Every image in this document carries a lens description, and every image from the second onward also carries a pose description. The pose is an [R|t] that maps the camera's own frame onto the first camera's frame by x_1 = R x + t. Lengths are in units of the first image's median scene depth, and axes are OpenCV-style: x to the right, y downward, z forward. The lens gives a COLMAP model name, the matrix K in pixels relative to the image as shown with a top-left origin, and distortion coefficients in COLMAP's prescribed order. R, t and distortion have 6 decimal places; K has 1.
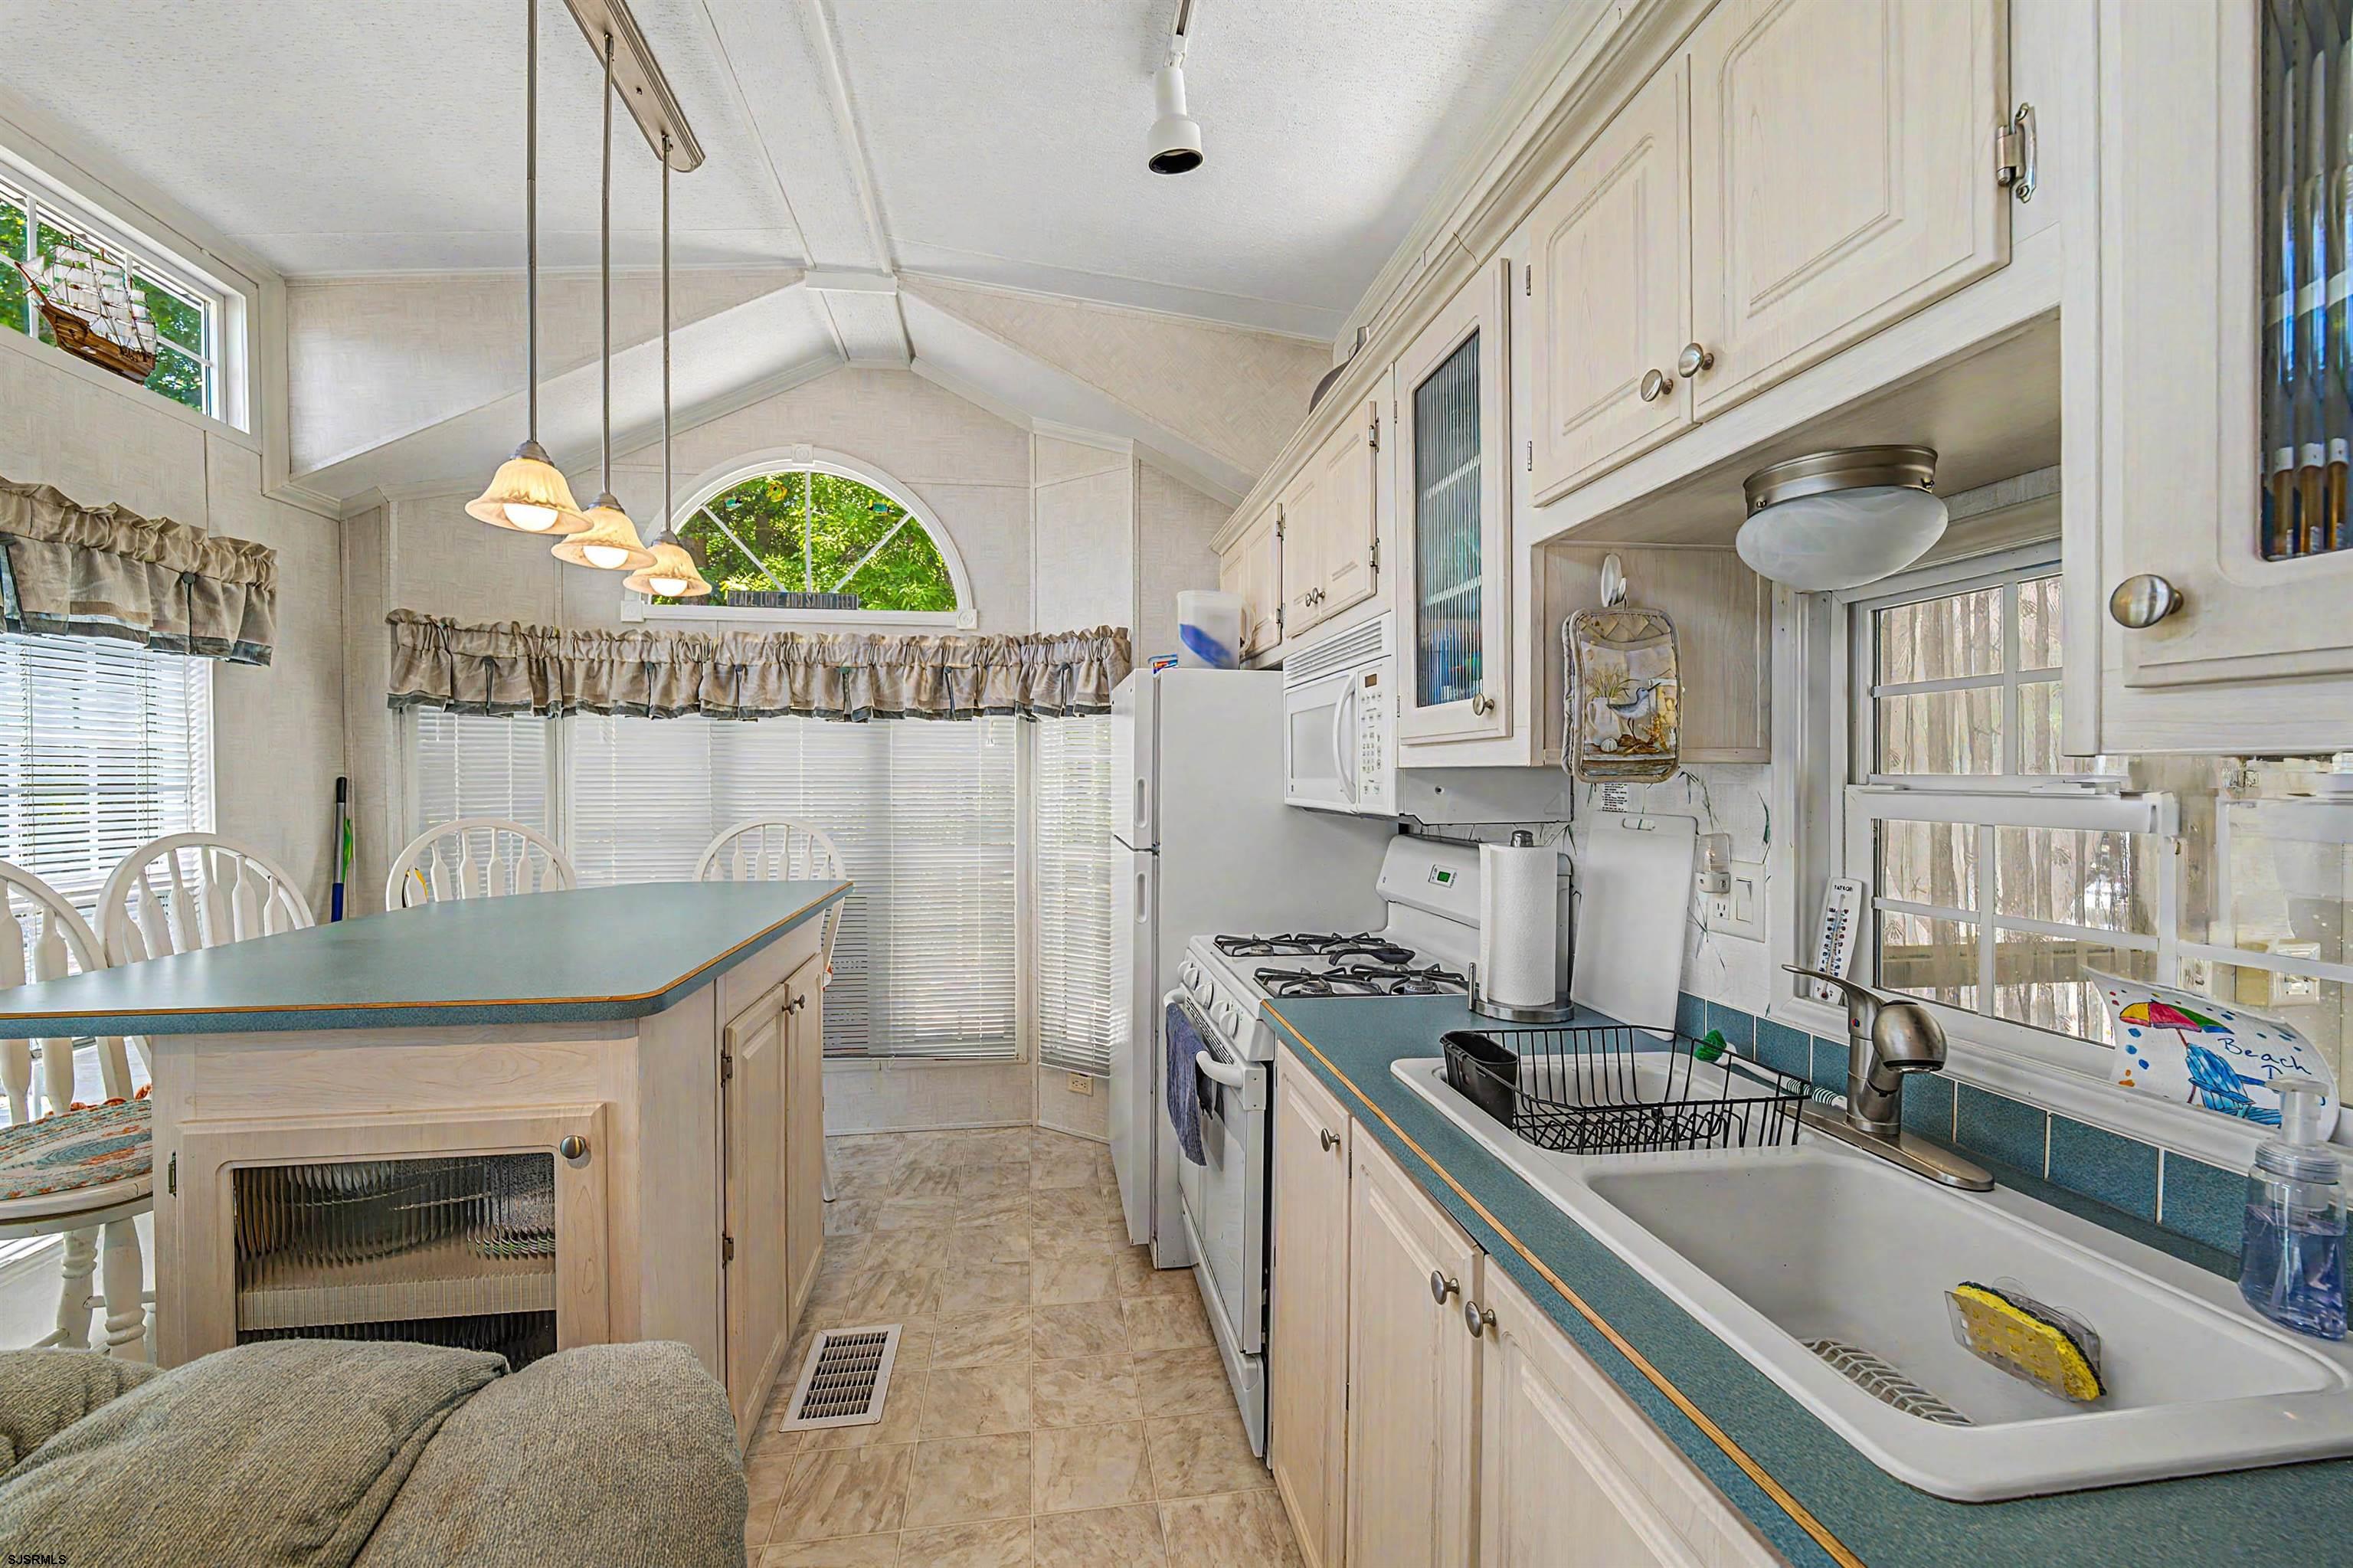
lens RADIAL K [[941.7, 0, 1164.9], [0, 941.7, 788.4], [0, 0, 1]] dist [-0.007779, -0.000234]
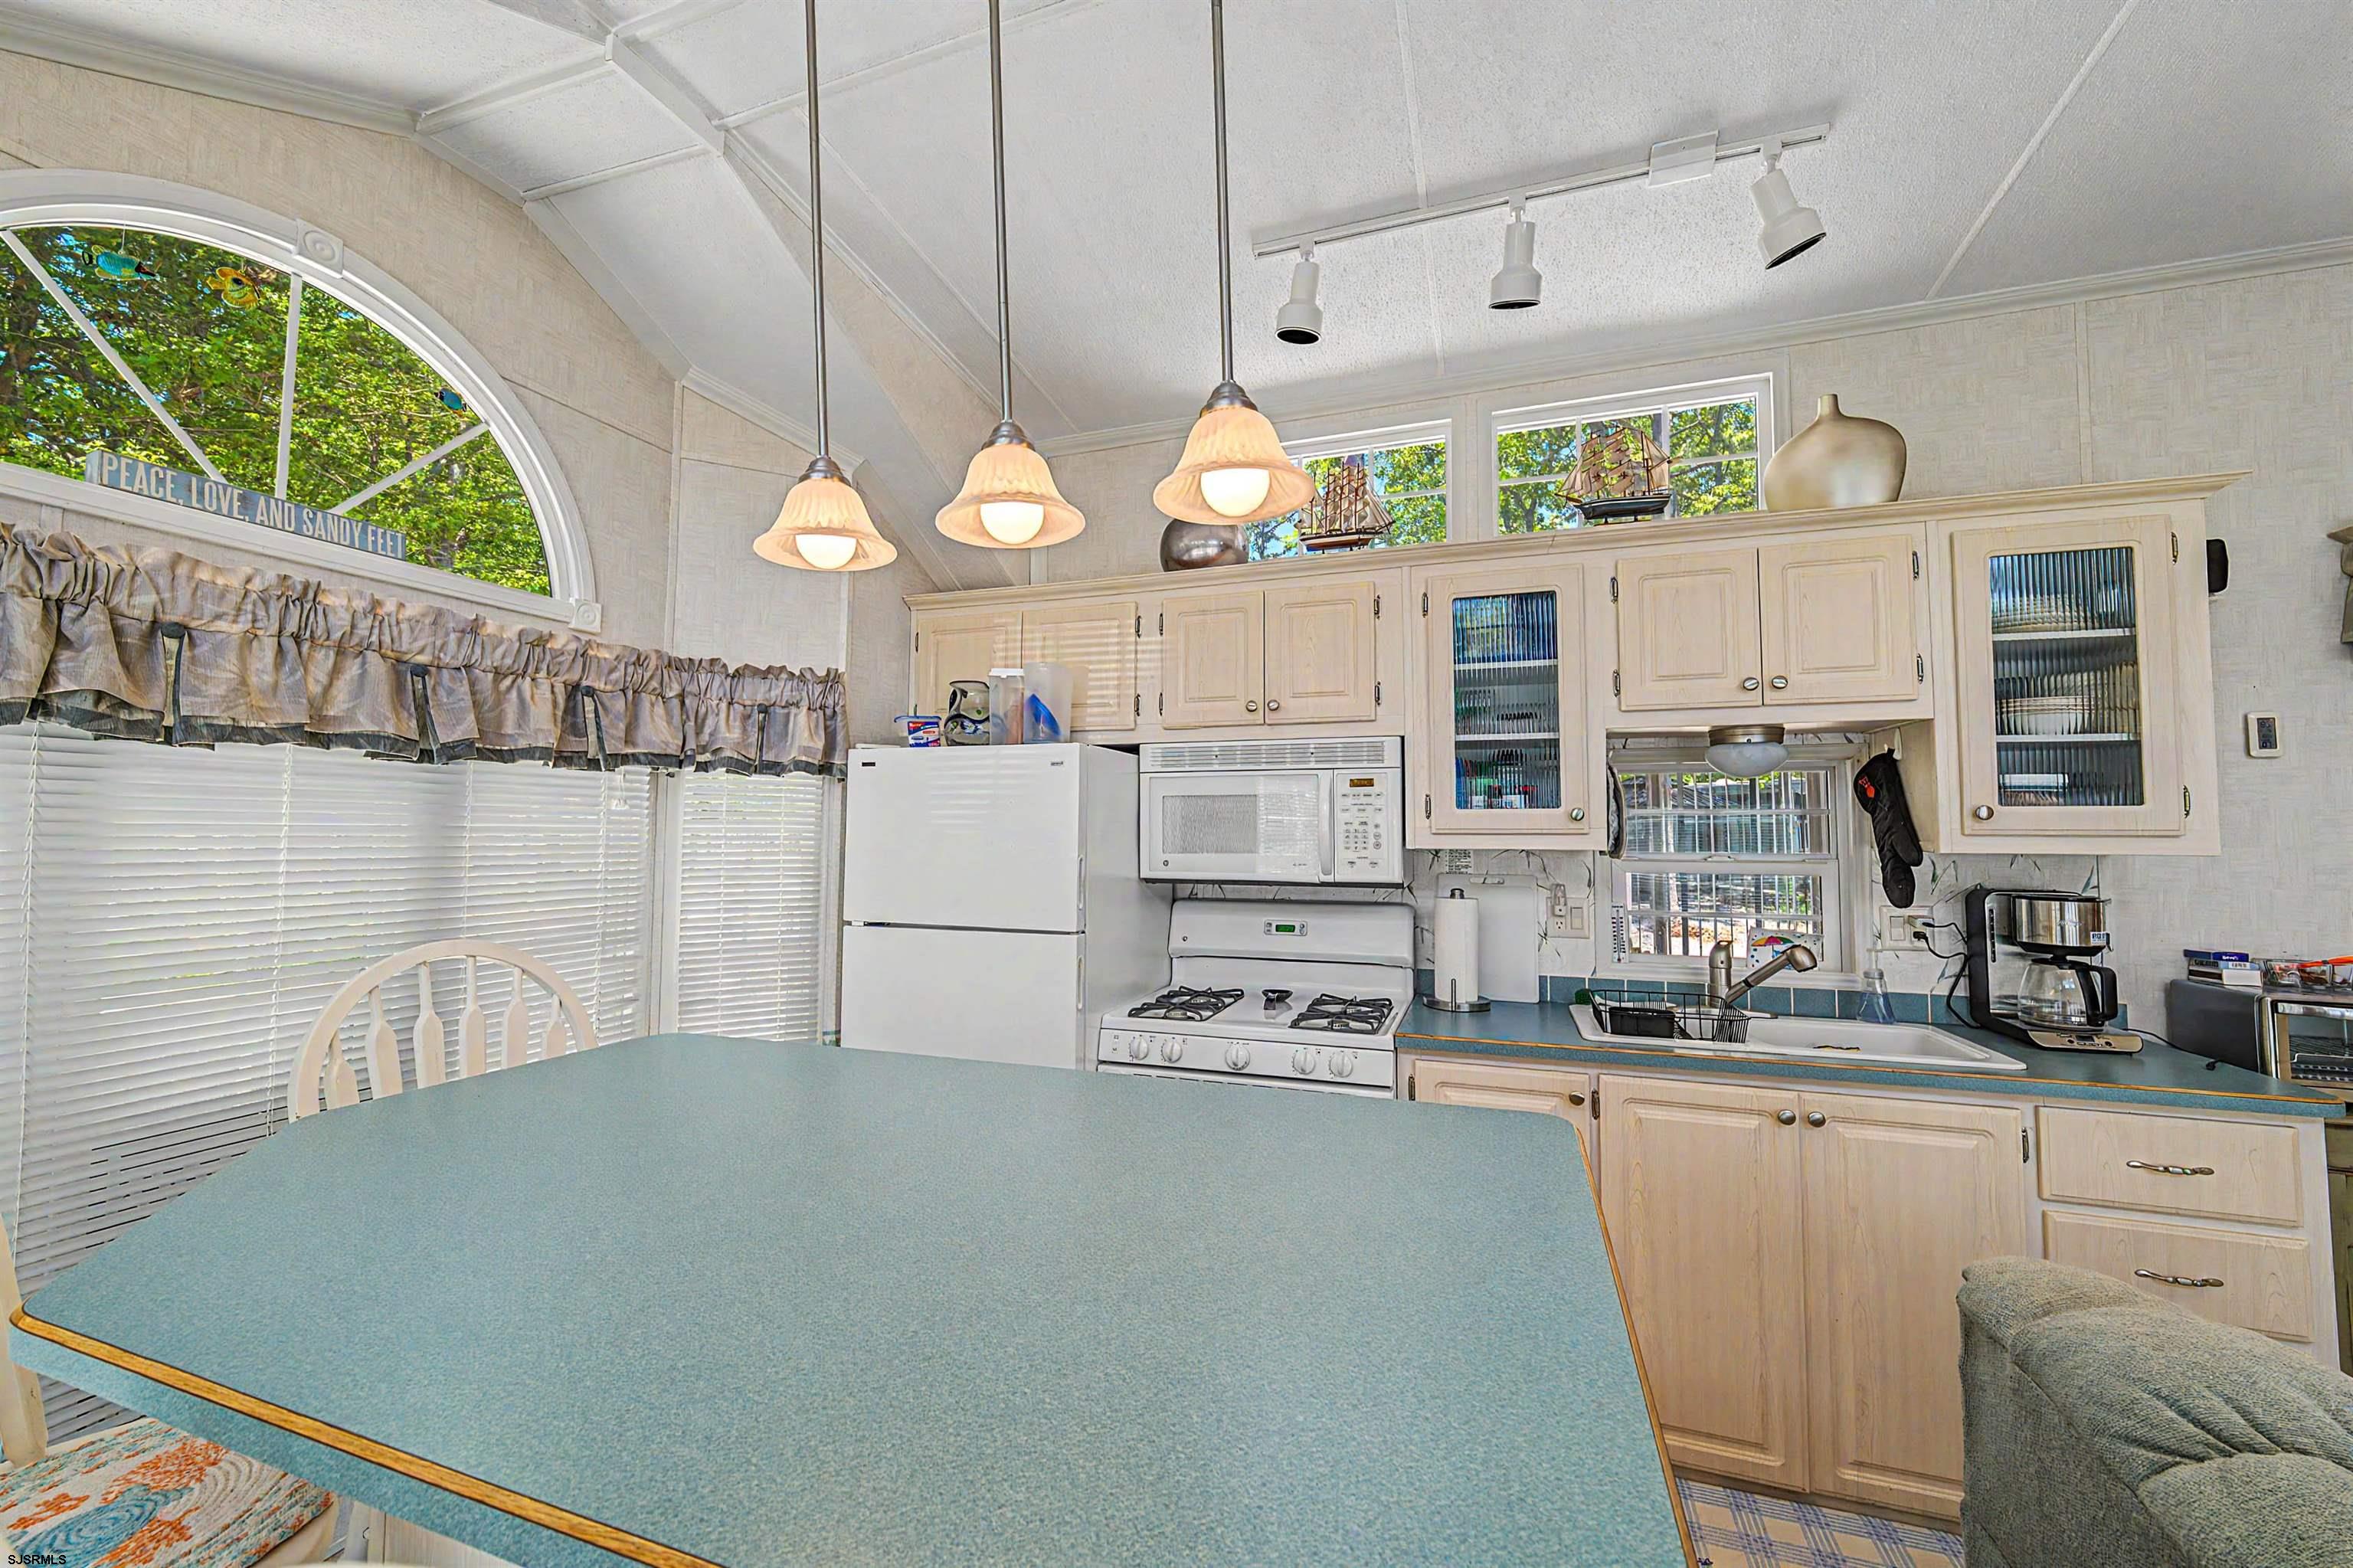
lens RADIAL K [[941.7, 0, 1164.1], [0, 941.7, 780.9], [0, 0, 1]] dist [-0.007779, -0.000234]
pose [[0.467278, 0.050012, 0.882695, -0.656167], [0.009339, 0.998064, -0.061493, -0.022621], [-0.884061, 0.036978, 0.465906, 0.374646]]
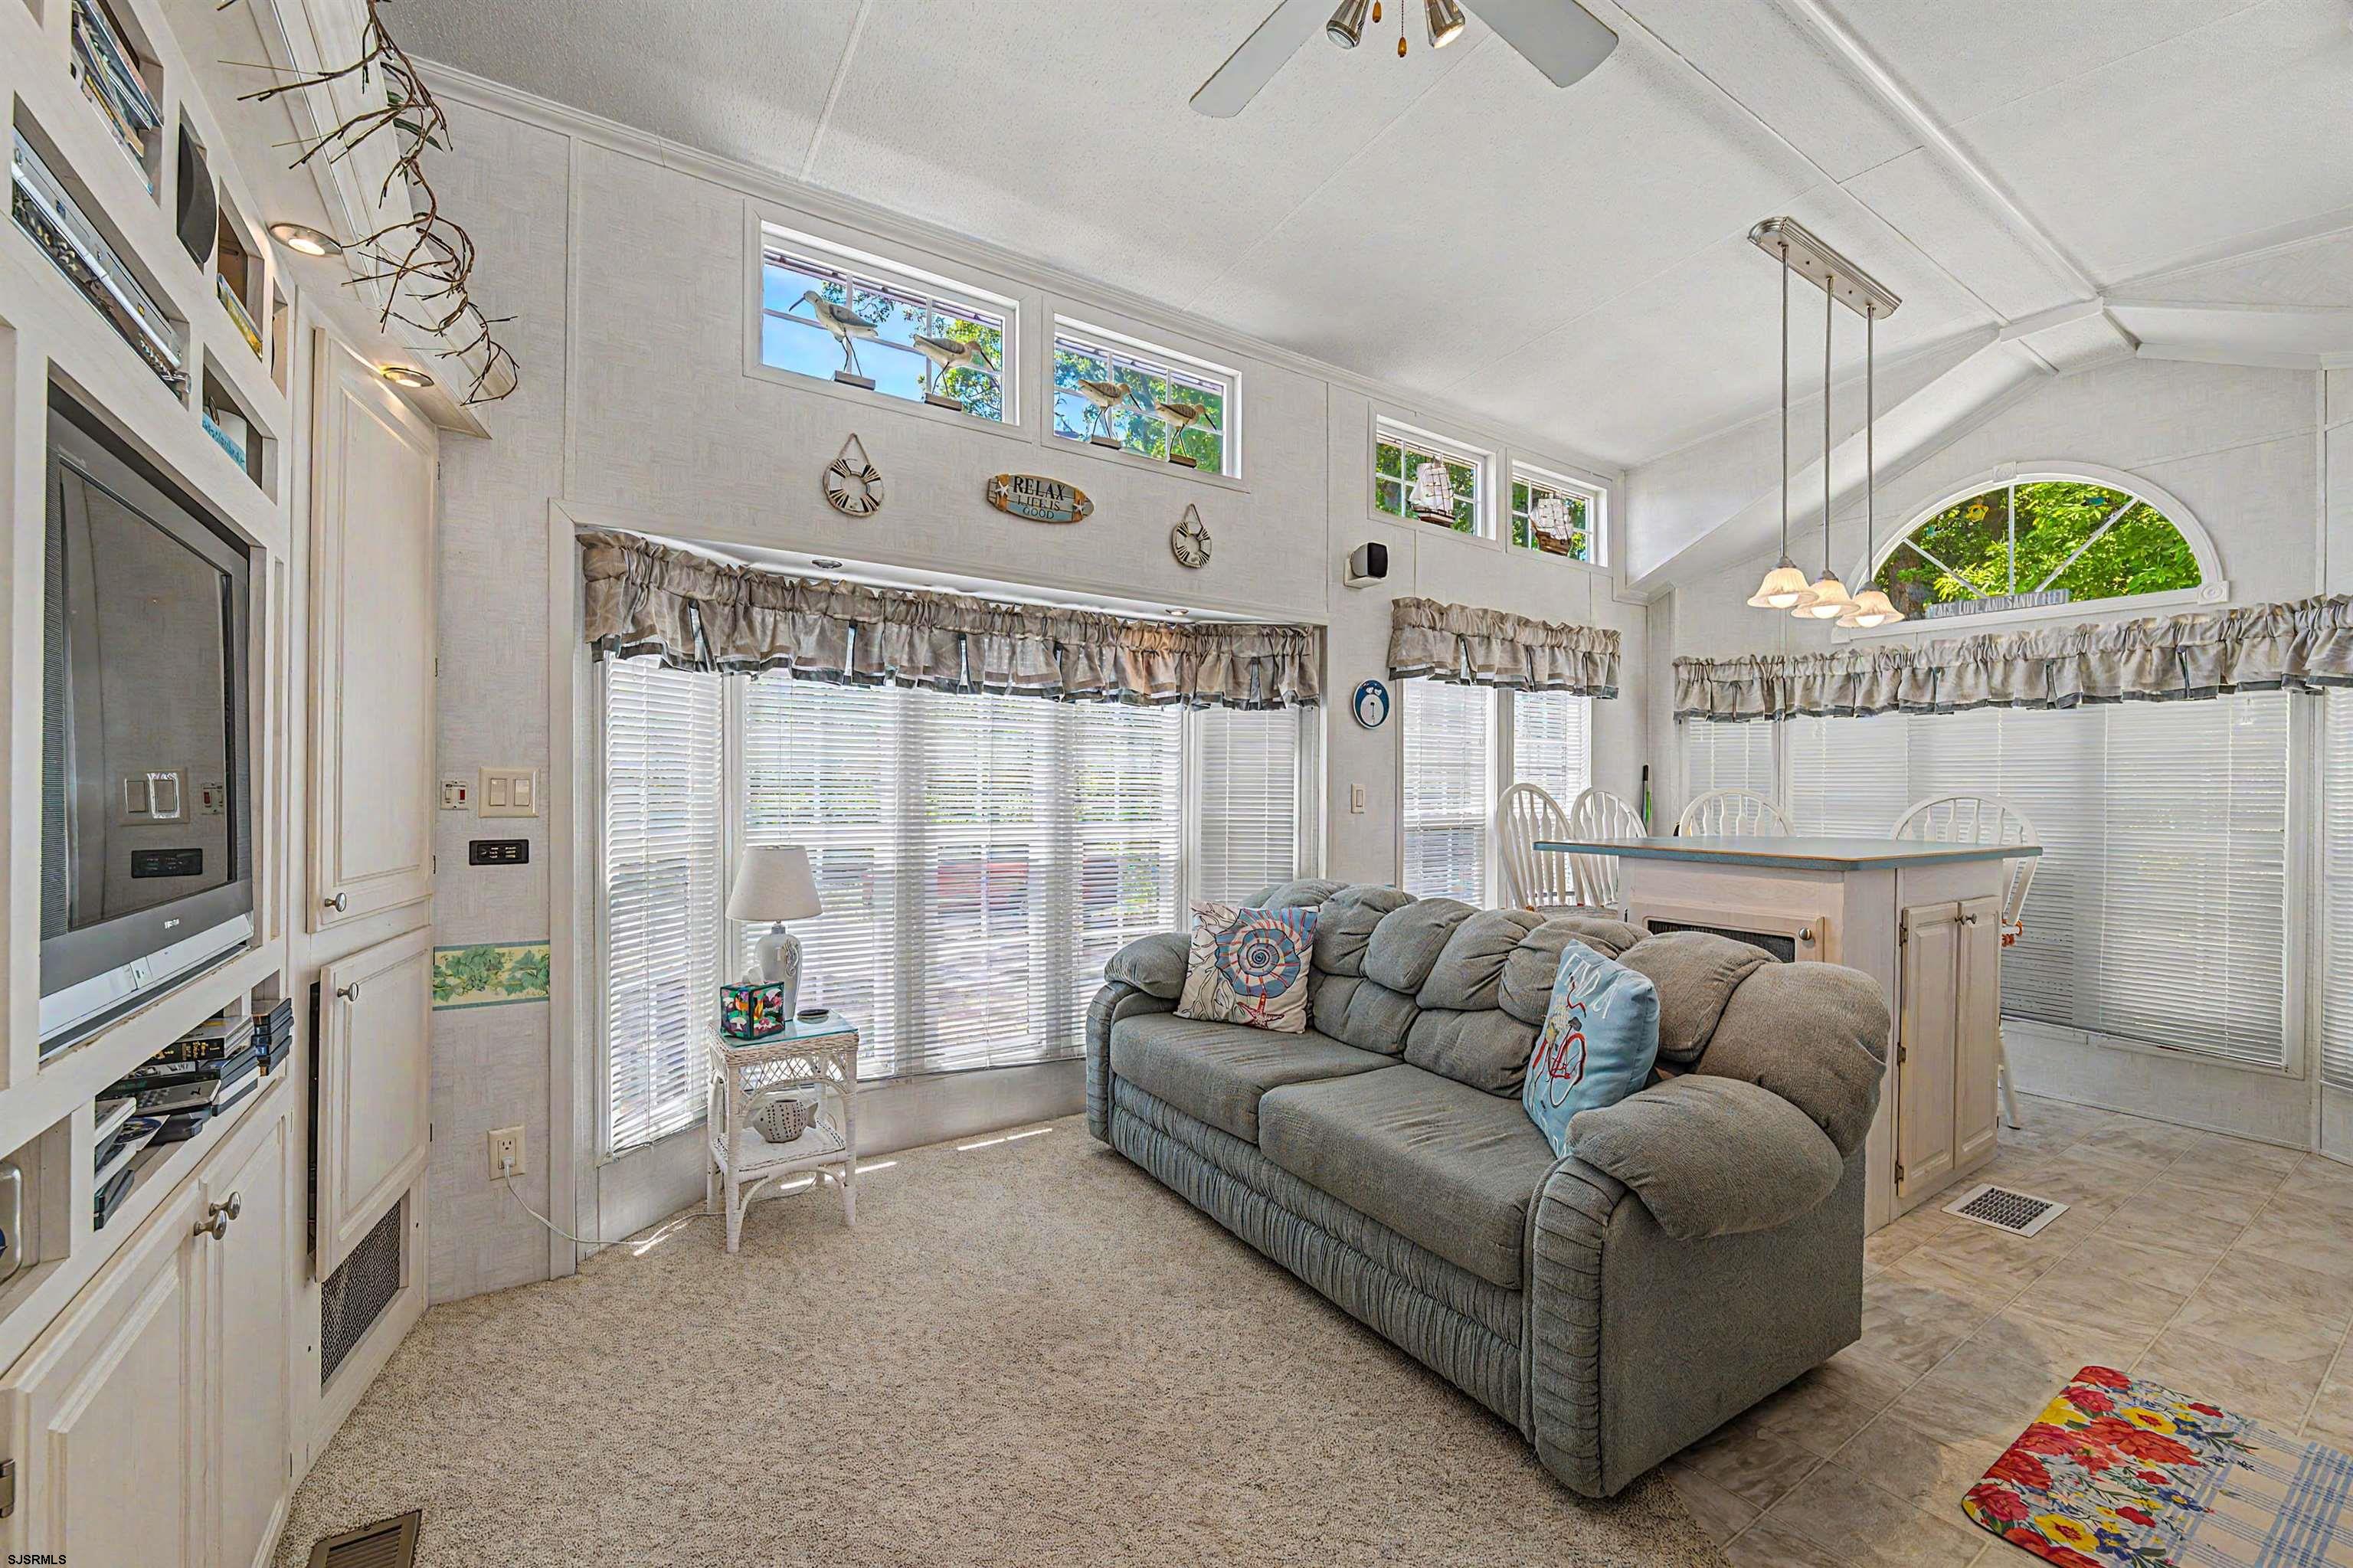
lens RADIAL K [[941.7, 0, 1170.9], [0, 941.7, 793.0], [0, 0, 1]] dist [-0.007779, -0.000234]
pose [[0.426384, 0.008154, -0.904505, 0.215255], [-0.019244, 0.999815, -0.000059, 0.047790], [0.904337, 0.017431, 0.426462, -0.392443]]
